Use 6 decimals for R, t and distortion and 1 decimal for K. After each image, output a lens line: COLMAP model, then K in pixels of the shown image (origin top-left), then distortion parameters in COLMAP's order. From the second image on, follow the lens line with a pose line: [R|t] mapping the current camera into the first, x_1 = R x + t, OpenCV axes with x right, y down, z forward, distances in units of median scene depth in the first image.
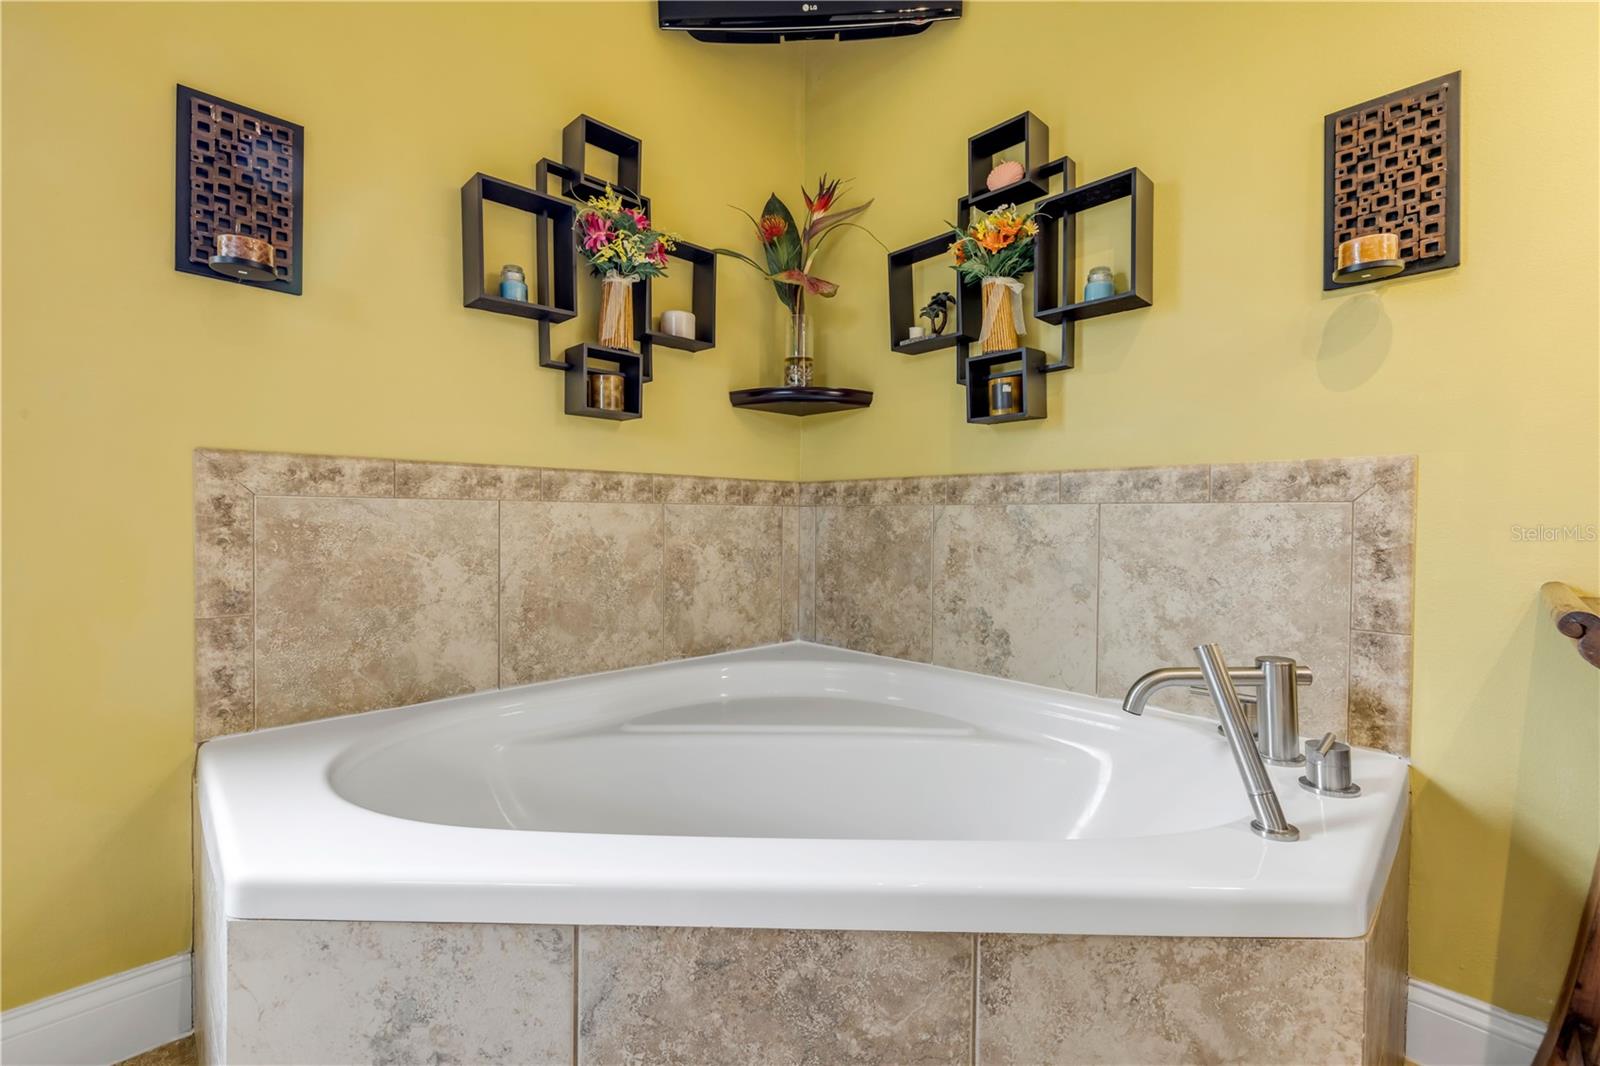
lens RADIAL K [[670.9, 0, 800.0], [0, 670.9, 535.4], [0, 0, 1]] dist [-0.001718, 0.000703]
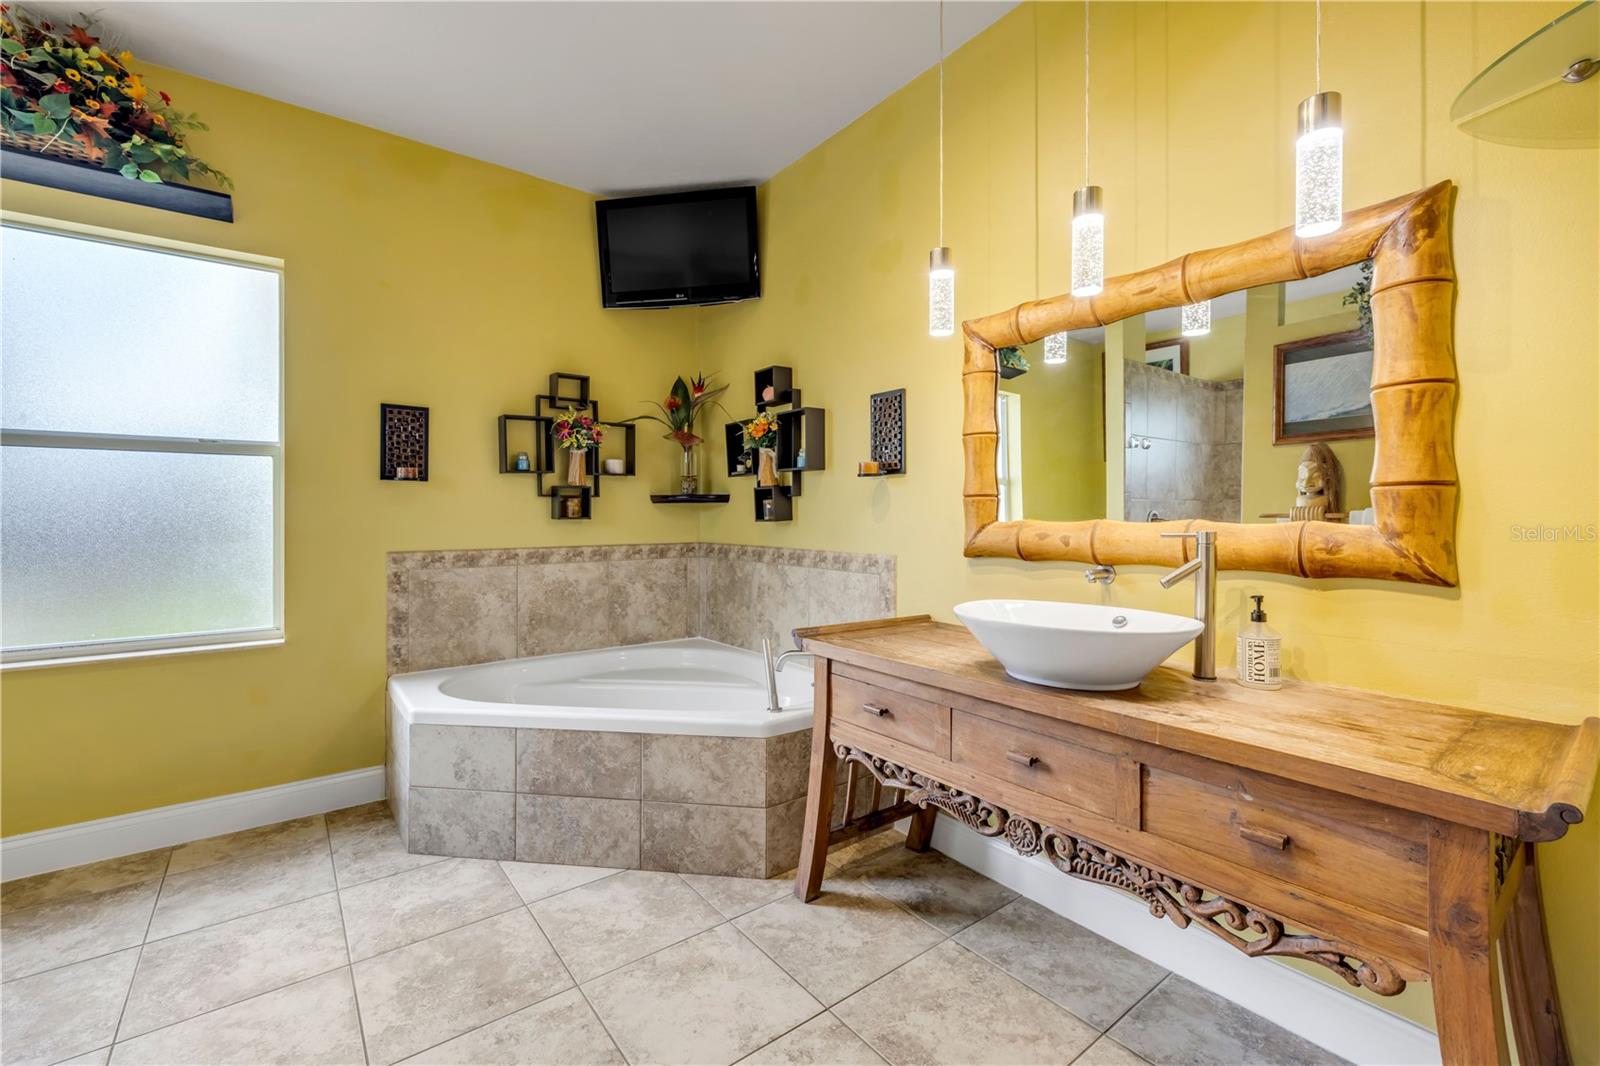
lens RADIAL K [[670.9, 0, 800.8], [0, 670.9, 526.1], [0, 0, 1]] dist [-0.001718, 0.000703]
pose [[0.993745, -0.007069, -0.111449, 0.624091], [0.005770, 0.999912, -0.011971, -0.140690], [0.111524, 0.011253, 0.993698, -0.910920]]
